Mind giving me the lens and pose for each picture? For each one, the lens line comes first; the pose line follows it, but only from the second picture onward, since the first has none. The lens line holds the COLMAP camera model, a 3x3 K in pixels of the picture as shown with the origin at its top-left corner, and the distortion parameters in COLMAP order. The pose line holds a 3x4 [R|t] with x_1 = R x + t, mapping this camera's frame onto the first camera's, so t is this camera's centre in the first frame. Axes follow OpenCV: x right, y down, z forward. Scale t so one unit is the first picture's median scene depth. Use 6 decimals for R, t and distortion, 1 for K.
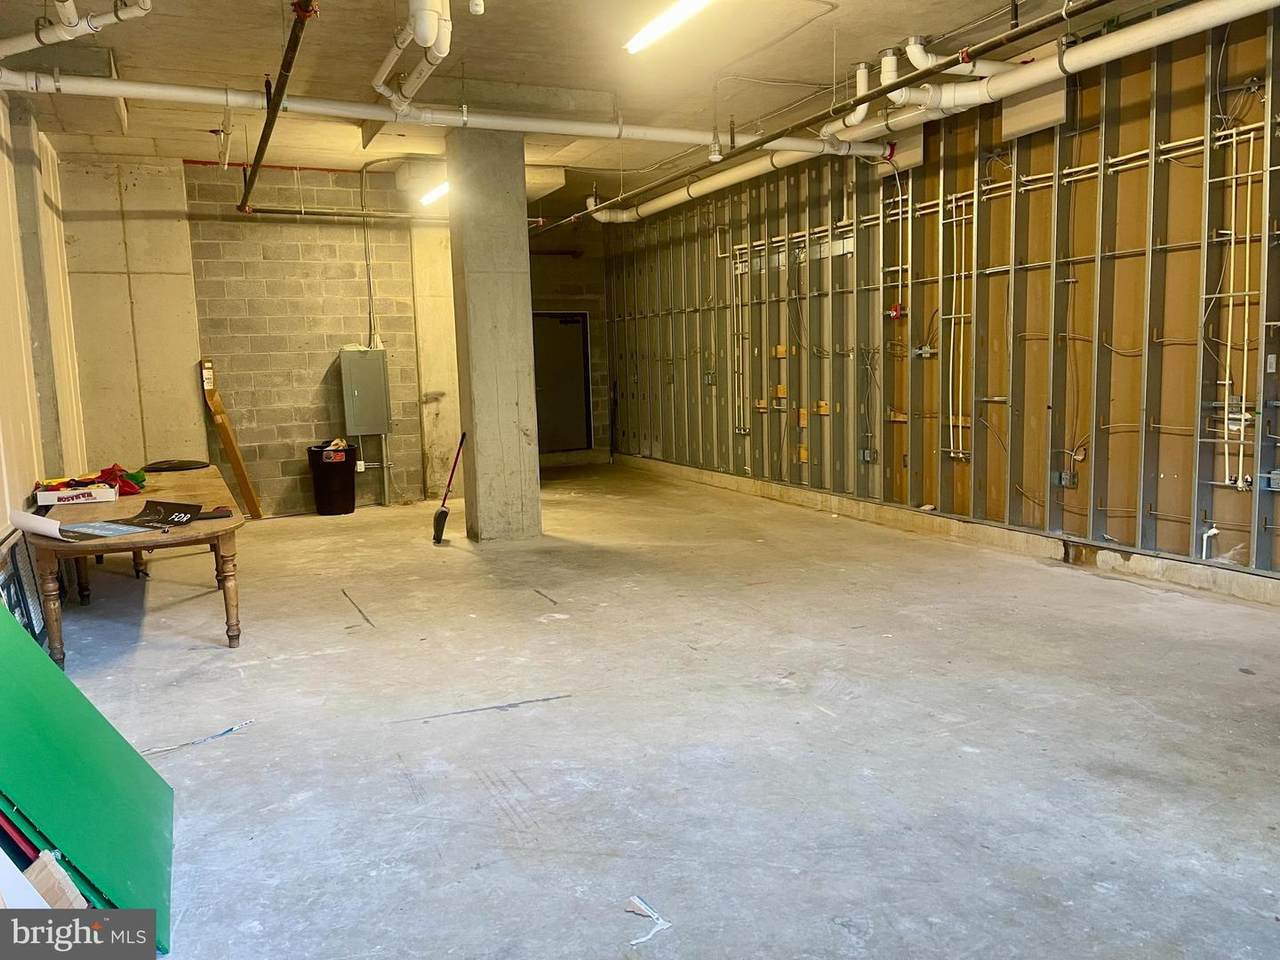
lens RADIAL K [[972.5, 0, 640.0], [0, 972.5, 480.0], [0, 0, 1]] dist [0.067722, -0.079728]
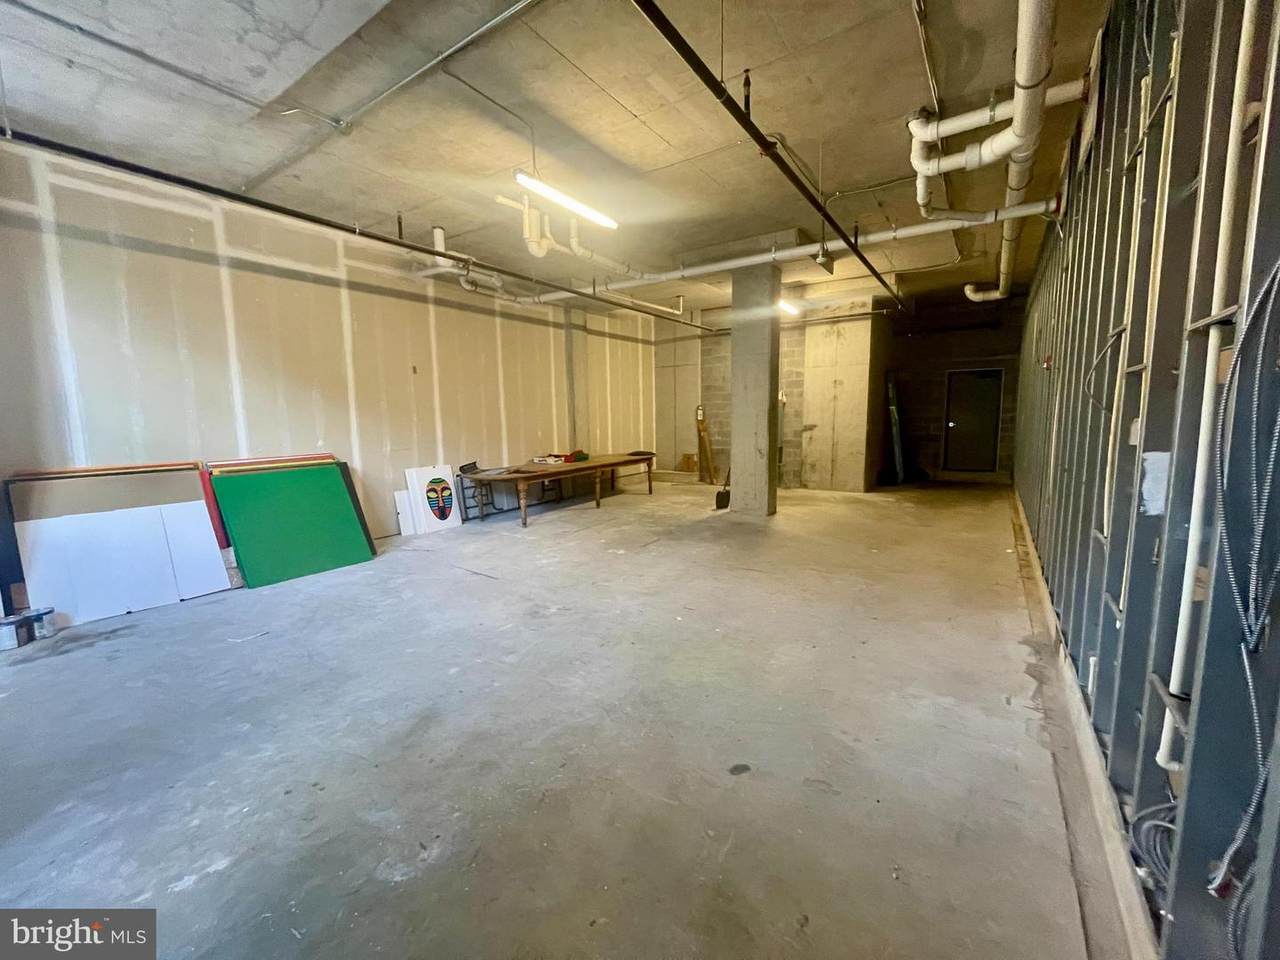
lens RADIAL K [[519.6, 0, 634.7], [0, 519.6, 478.1], [0, 0, 1]] dist [-0.002236, 0.000395]
pose [[0.519635, 0.125016, -0.845192, 0.742128], [-0.102403, 0.991219, 0.083657, -0.079935], [0.848229, 0.043079, 0.527875, 0.520882]]
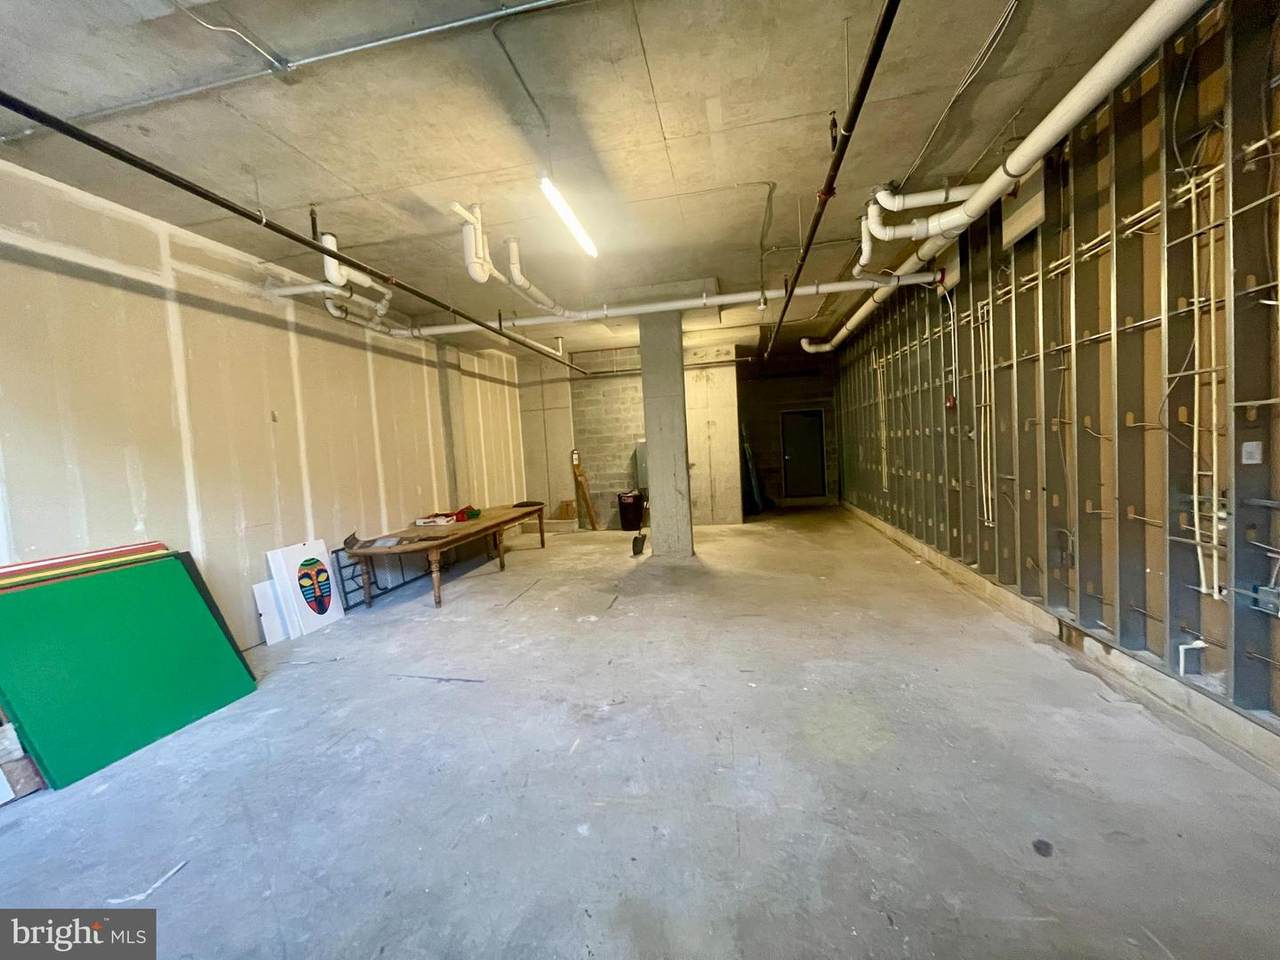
lens RADIAL K [[519.6, 0, 634.7], [0, 519.6, 478.1], [0, 0, 1]] dist [-0.002236, 0.000395]
pose [[0.813881, 0.012782, -0.580891, 0.465687], [-0.034660, 0.999046, -0.026580, -0.067590], [0.579997, 0.041767, 0.813547, 0.357059]]
